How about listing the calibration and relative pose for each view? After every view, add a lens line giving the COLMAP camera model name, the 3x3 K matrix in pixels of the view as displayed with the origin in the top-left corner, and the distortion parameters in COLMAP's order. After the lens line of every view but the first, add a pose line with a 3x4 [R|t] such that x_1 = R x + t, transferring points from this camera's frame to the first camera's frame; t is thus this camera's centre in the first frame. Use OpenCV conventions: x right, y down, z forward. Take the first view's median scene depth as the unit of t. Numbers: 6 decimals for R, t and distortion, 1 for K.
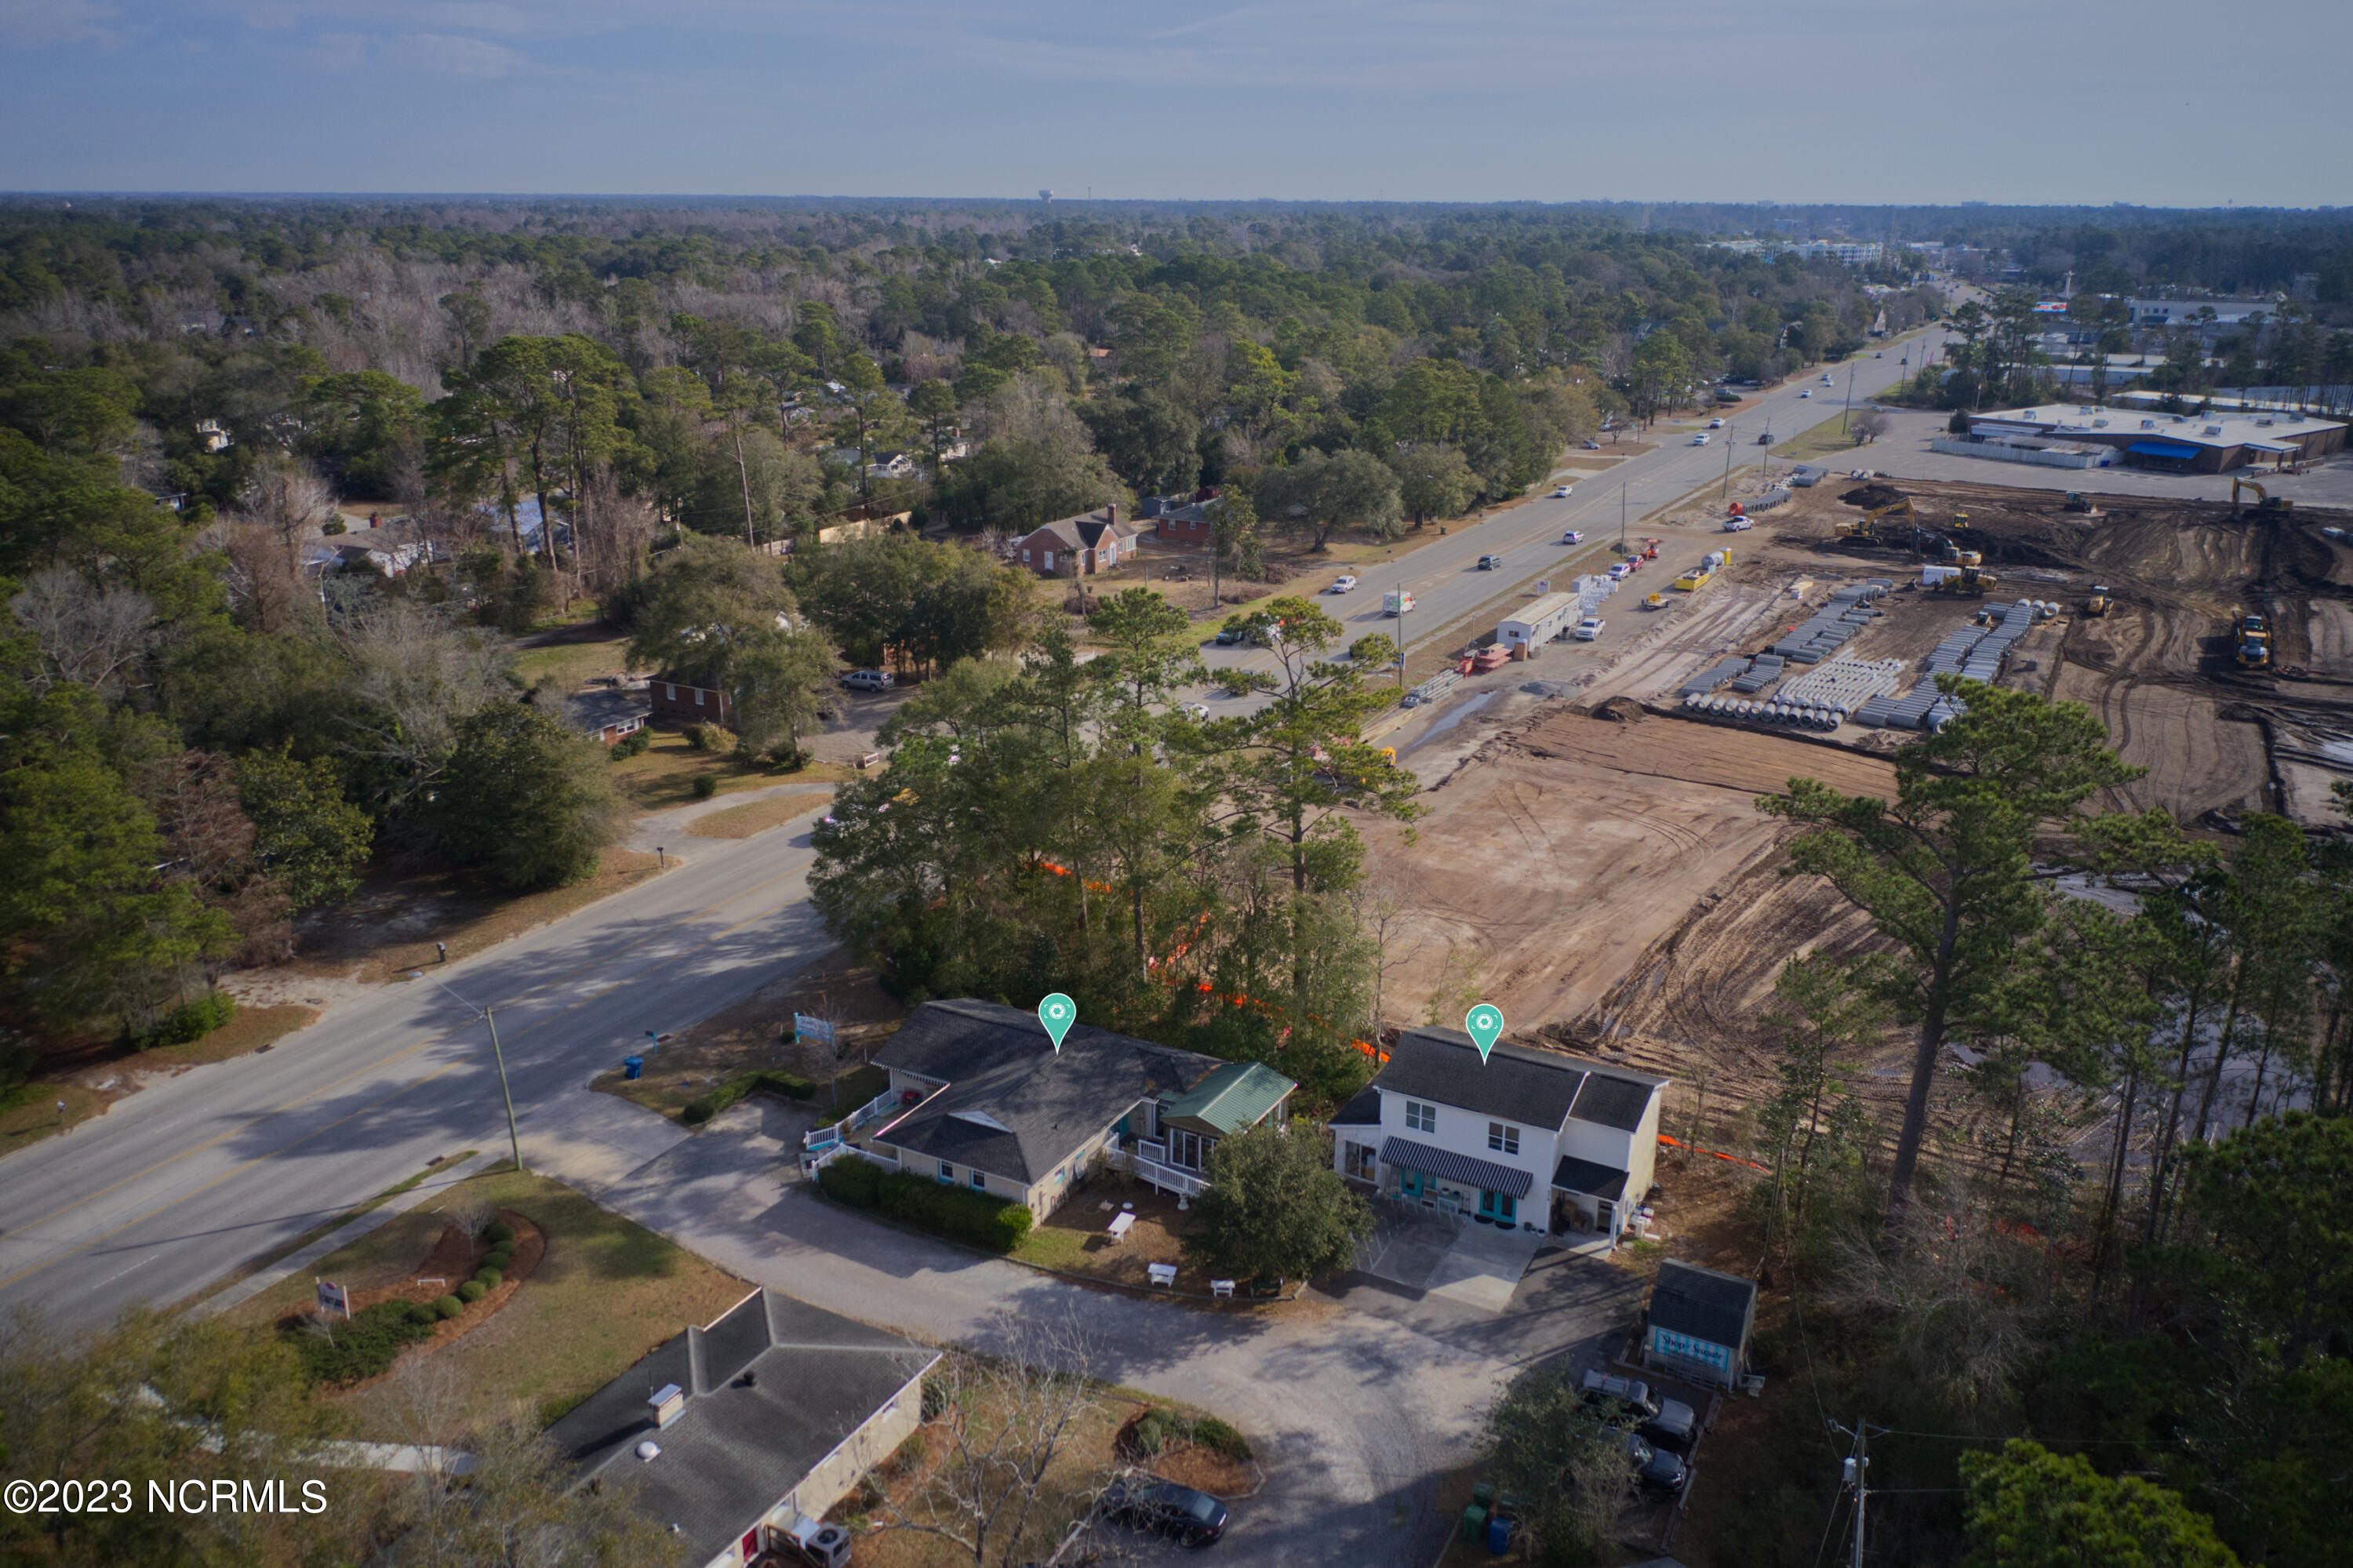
lens RADIAL K [[1823.6, 0, 1167.7], [0, 1823.6, 799.1], [0, 0, 1]] dist [0.028930, -0.026757]
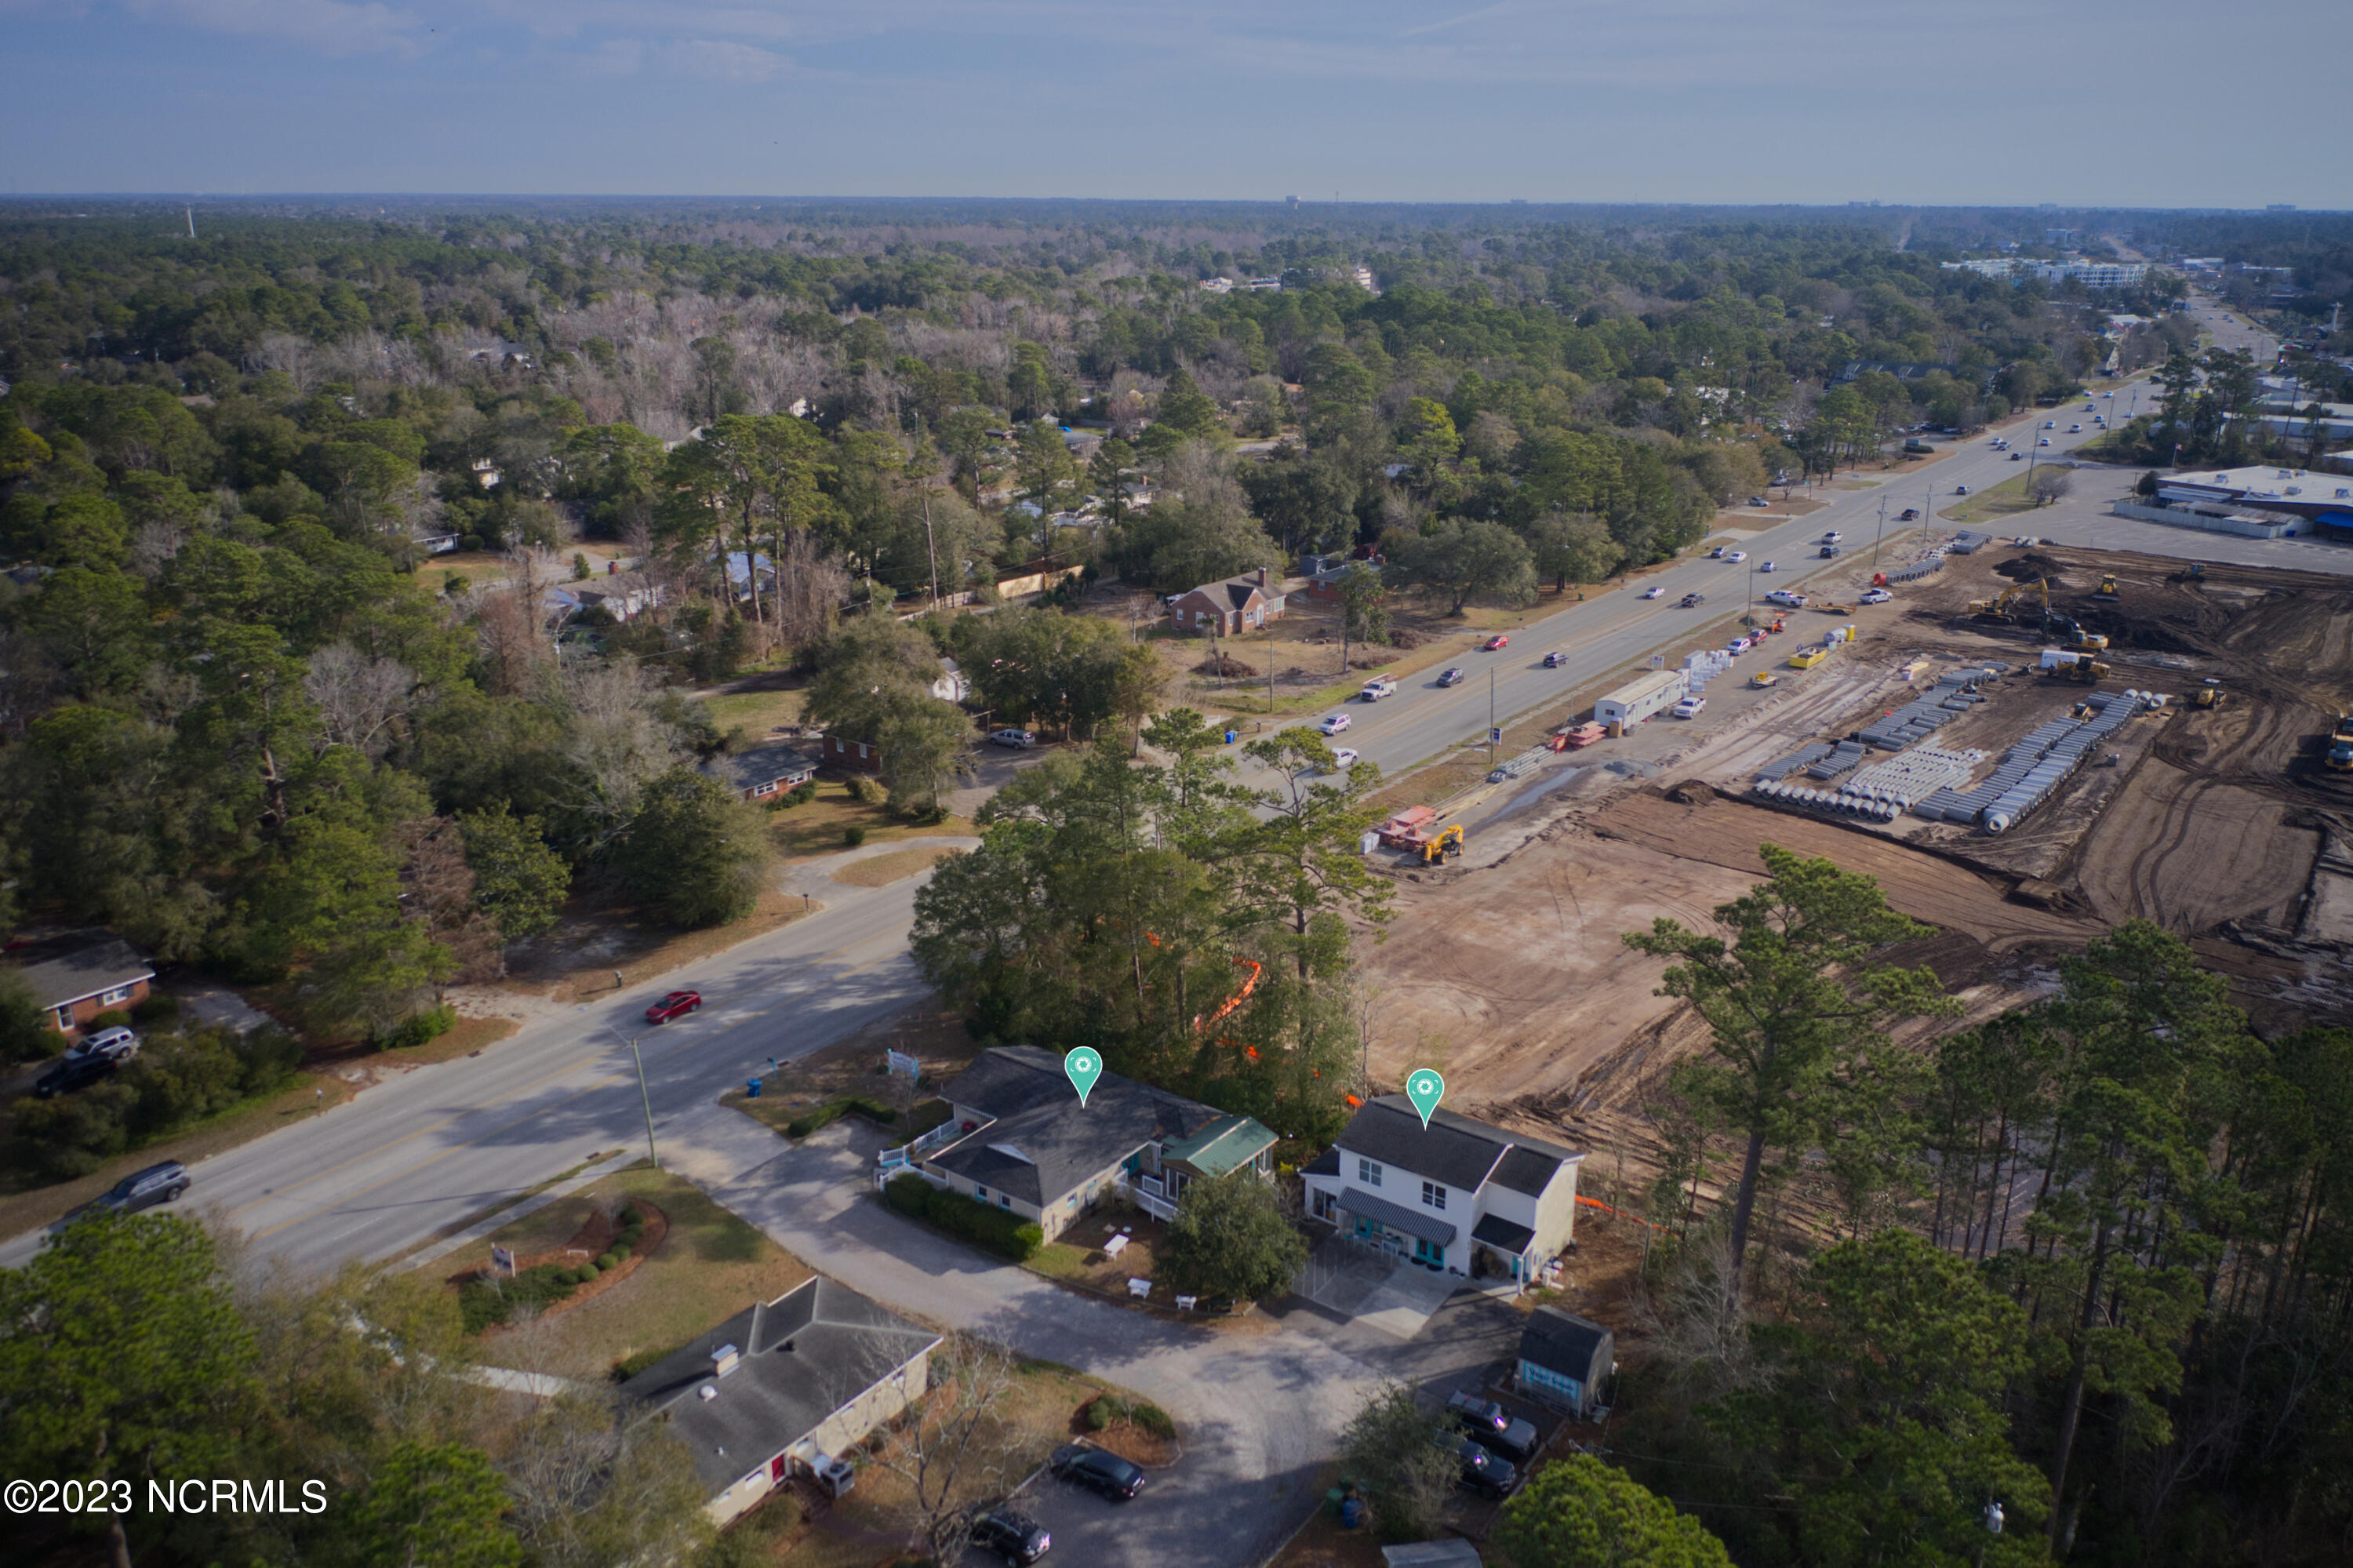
lens RADIAL K [[1823.6, 0, 1167.7], [0, 1823.6, 799.1], [0, 0, 1]] dist [0.028930, -0.026757]
pose [[0.991389, 0.039163, -0.124960, 0.104717], [-0.039089, 0.999231, 0.003043, -0.050156], [0.124983, 0.001867, 0.992157, -0.150692]]
